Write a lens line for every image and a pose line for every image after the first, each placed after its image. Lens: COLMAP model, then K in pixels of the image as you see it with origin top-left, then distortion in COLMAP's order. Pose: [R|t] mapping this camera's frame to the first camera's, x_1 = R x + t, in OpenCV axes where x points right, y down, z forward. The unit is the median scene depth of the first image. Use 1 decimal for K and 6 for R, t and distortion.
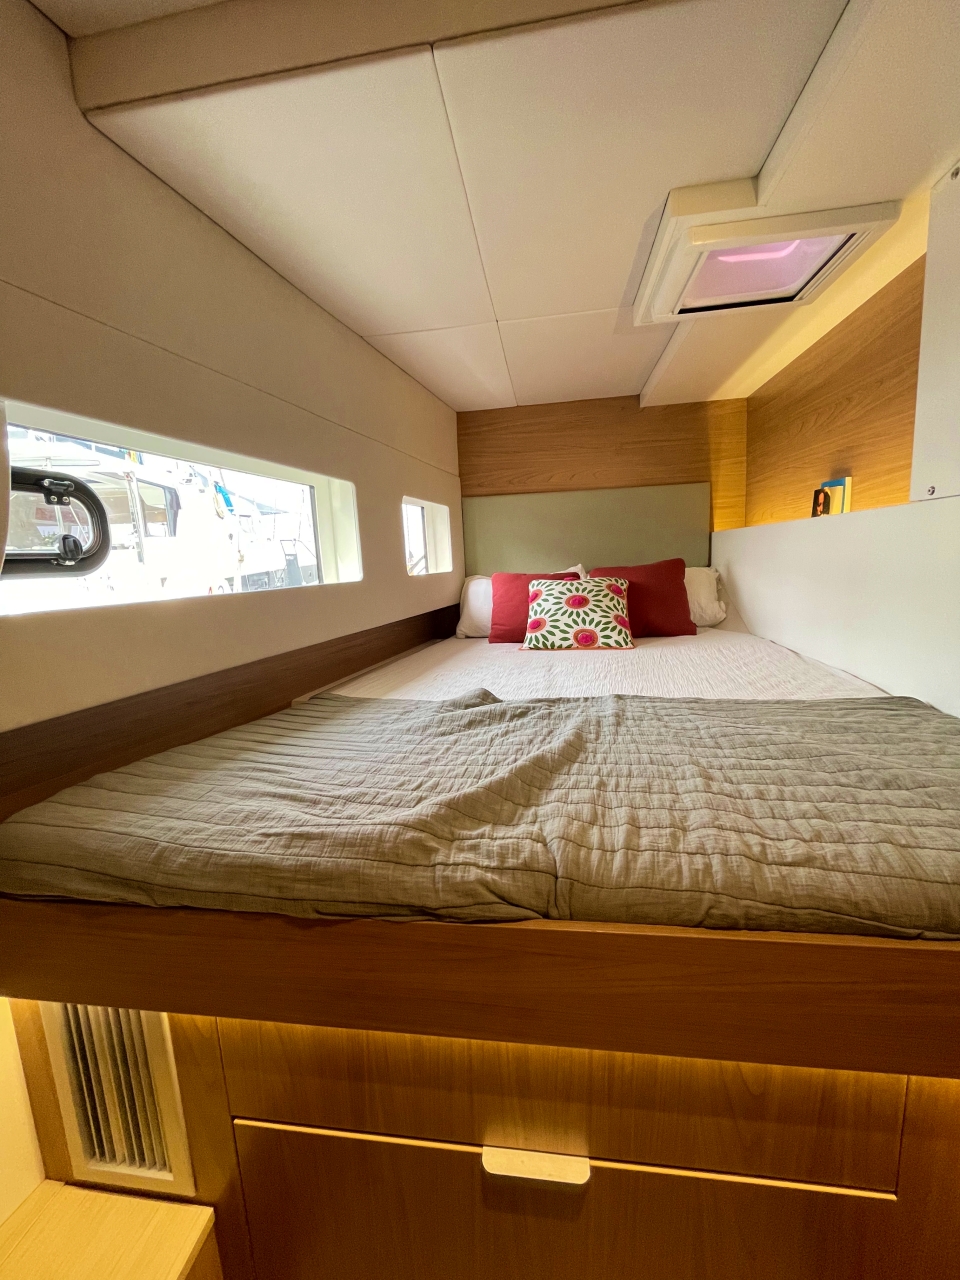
lens RADIAL K [[512.9, 0, 480.0], [0, 512.9, 640.0], [0, 0, 1]] dist [-0.003365, -0.000091]
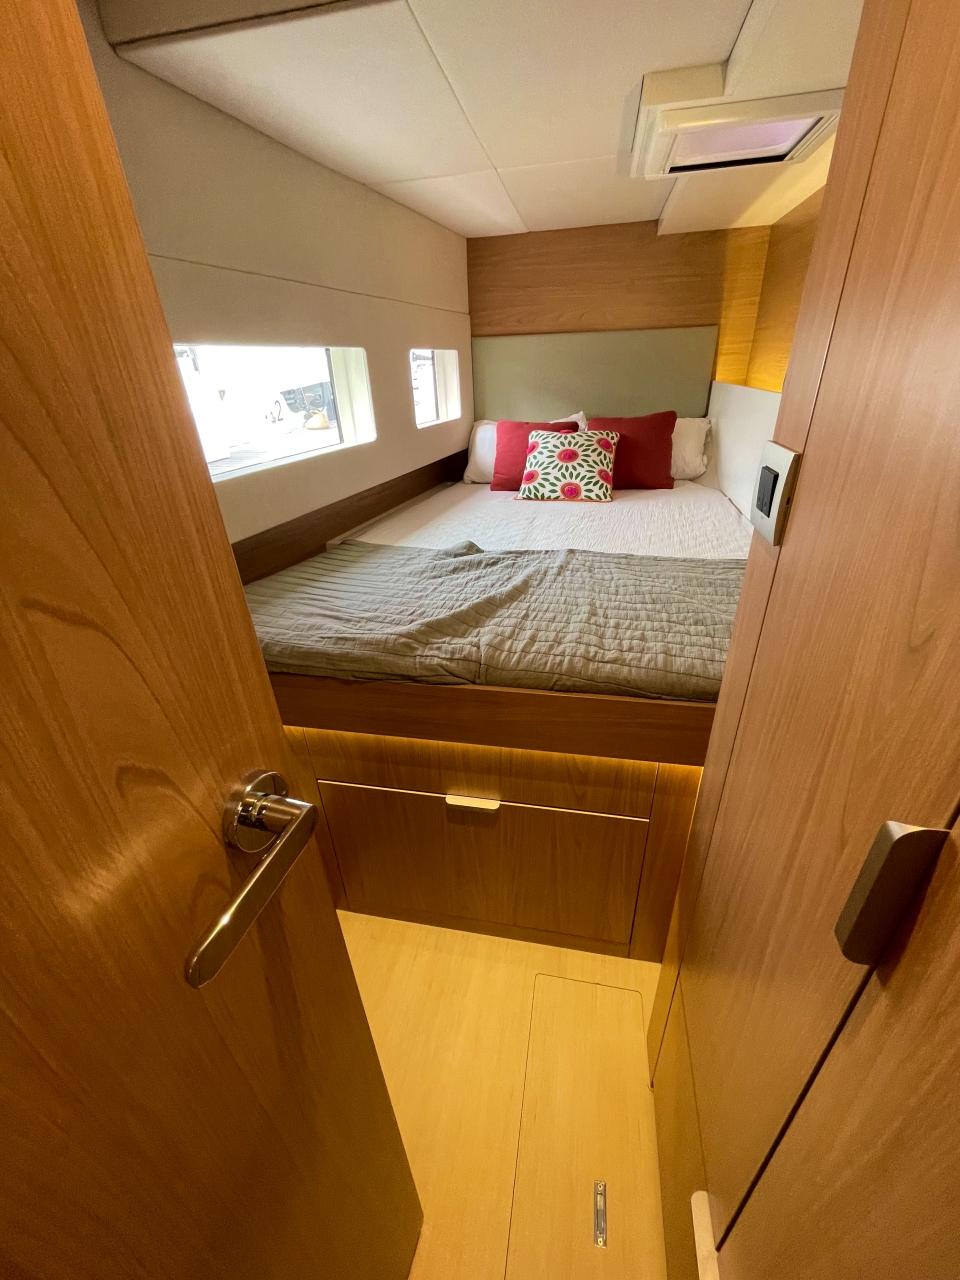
lens RADIAL K [[512.9, 0, 480.0], [0, 512.9, 640.0], [0, 0, 1]] dist [-0.003365, -0.000091]
pose [[0.998228, 0.035968, -0.047409, 0.141829], [-0.018070, 0.942262, 0.334390, -0.144833], [0.056699, -0.332941, 0.941242, -0.433746]]
